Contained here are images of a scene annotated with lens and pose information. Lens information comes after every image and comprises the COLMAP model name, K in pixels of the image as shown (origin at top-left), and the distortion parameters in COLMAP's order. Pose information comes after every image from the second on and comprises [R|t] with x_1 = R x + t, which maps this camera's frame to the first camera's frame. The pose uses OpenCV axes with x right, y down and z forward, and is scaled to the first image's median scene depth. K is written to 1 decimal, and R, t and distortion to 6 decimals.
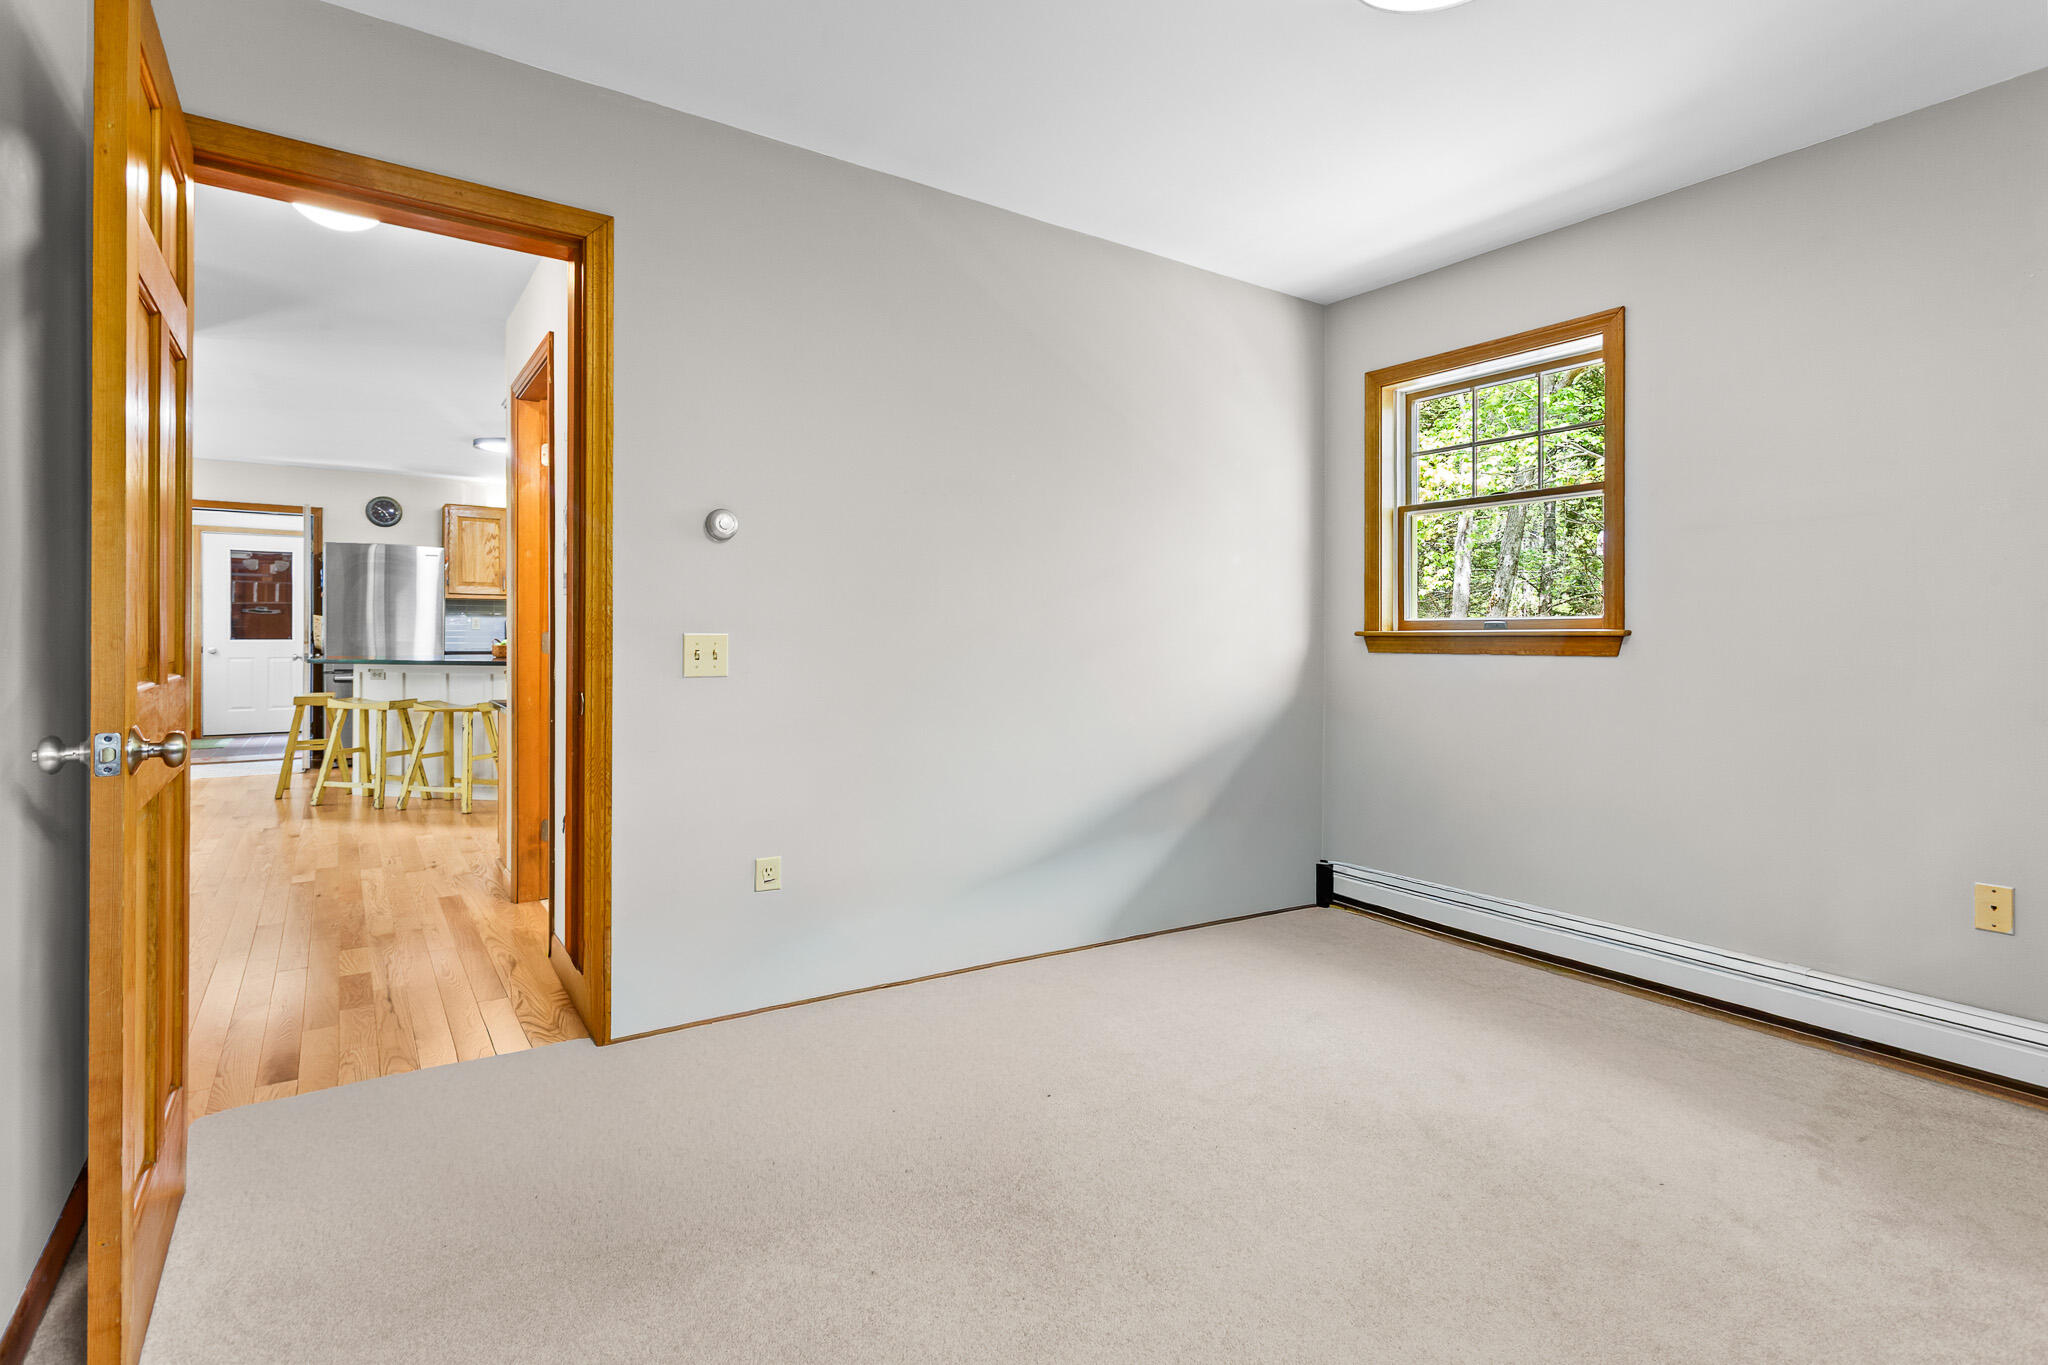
lens RADIAL K [[982.1, 0, 985.8], [0, 982.1, 648.8], [0, 0, 1]] dist [0.004564, 0.000567]
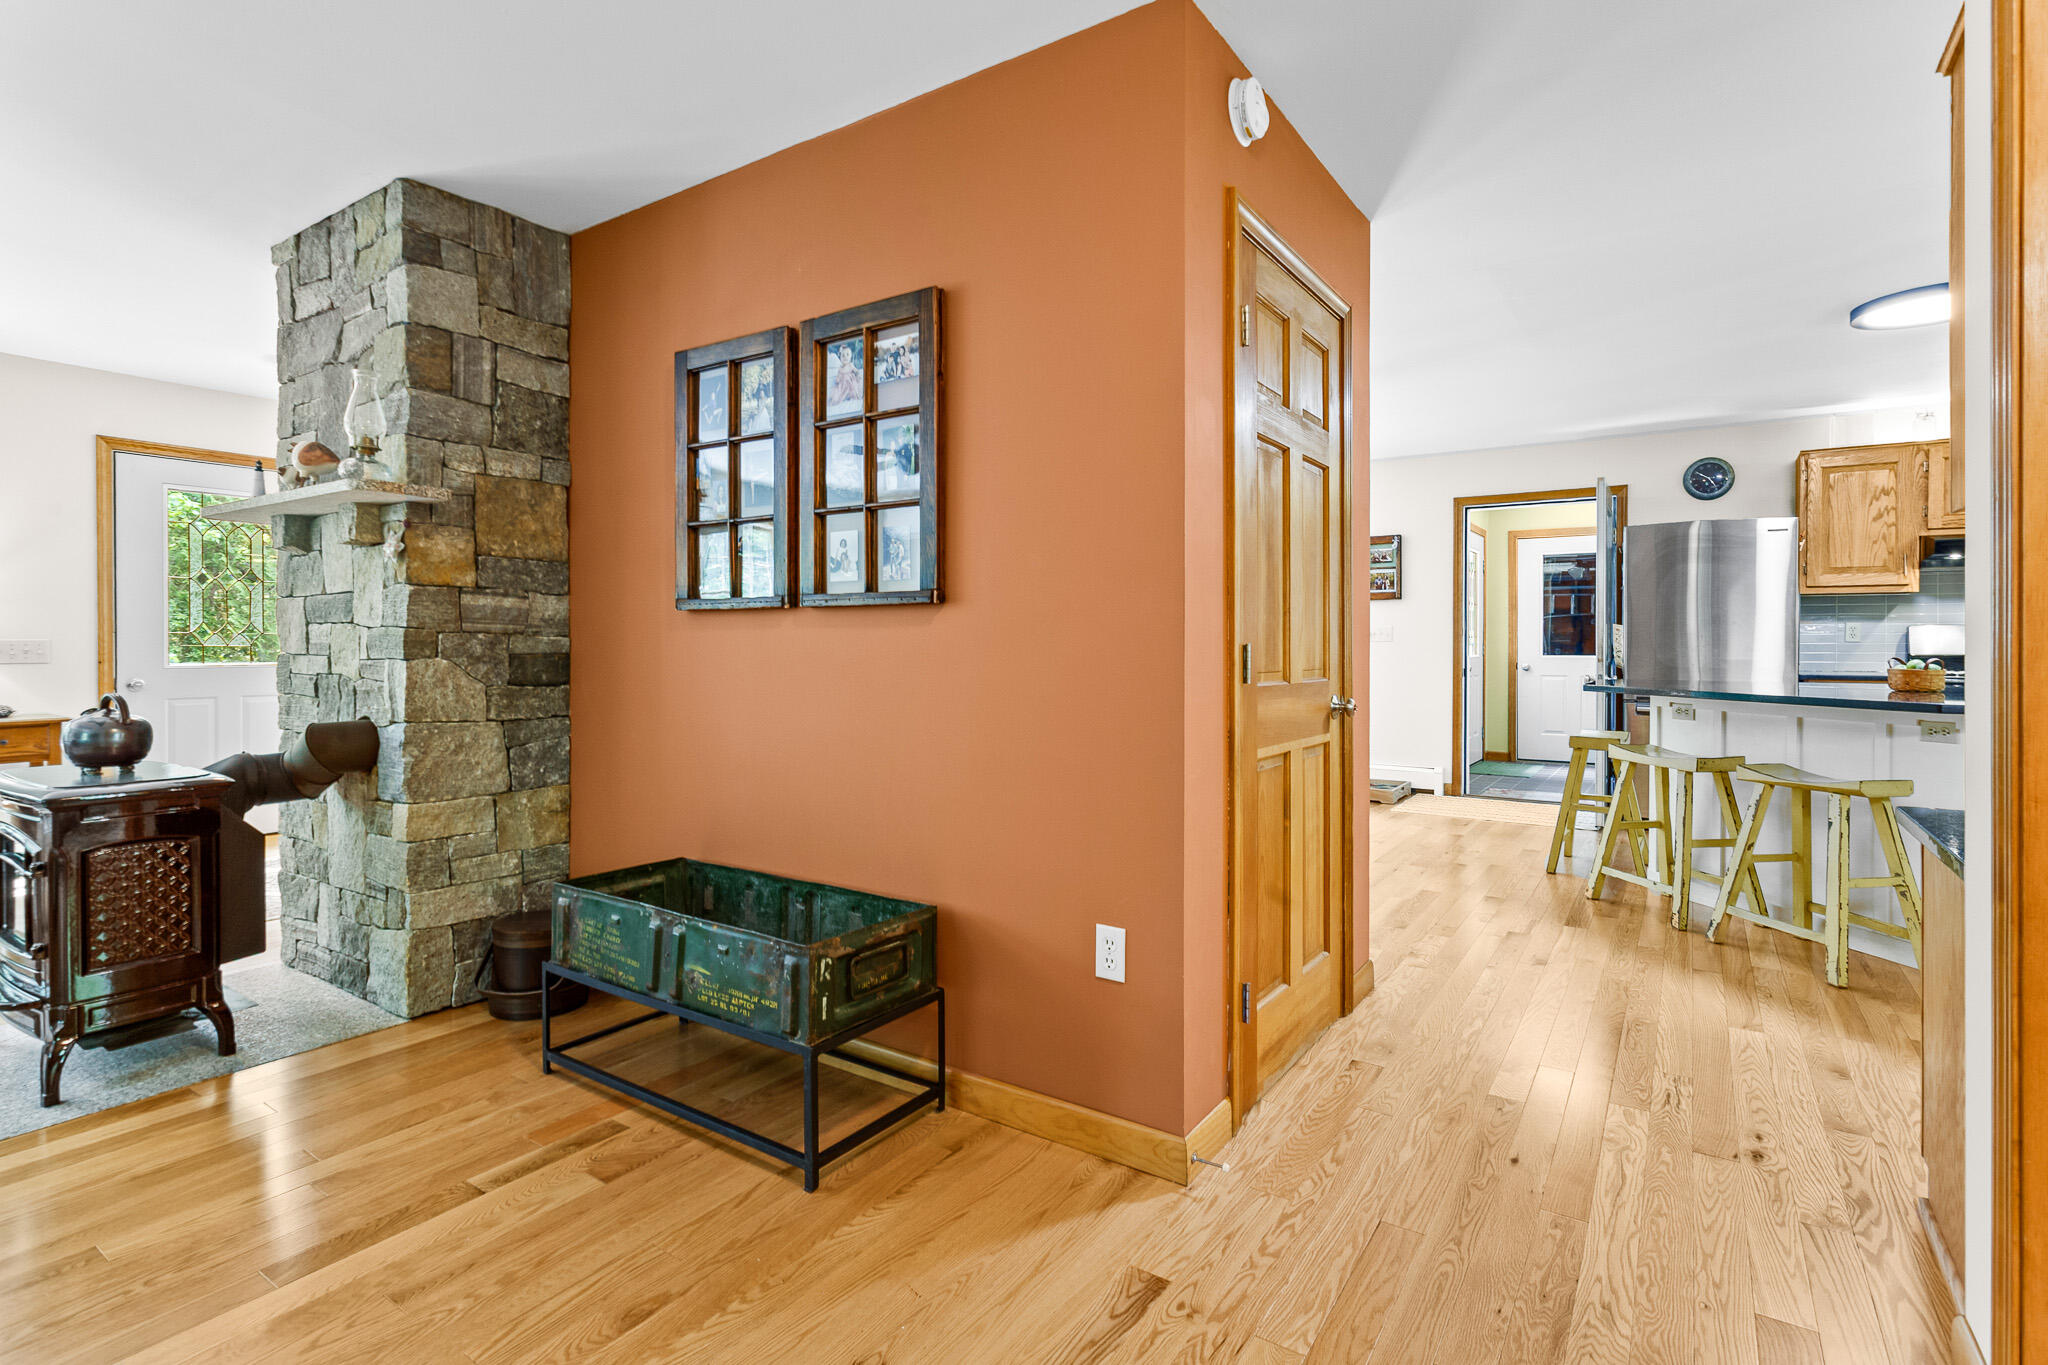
lens RADIAL K [[995.1, 0, 1049.8], [0, 995.1, 650.1], [0, 0, 1]] dist [-0.000927, -0.000170]
pose [[0.404969, -0.002661, -0.914327, -0.167932], [-0.007477, 0.999953, -0.006222, -0.007318], [0.914300, 0.009356, 0.404930, 0.315631]]
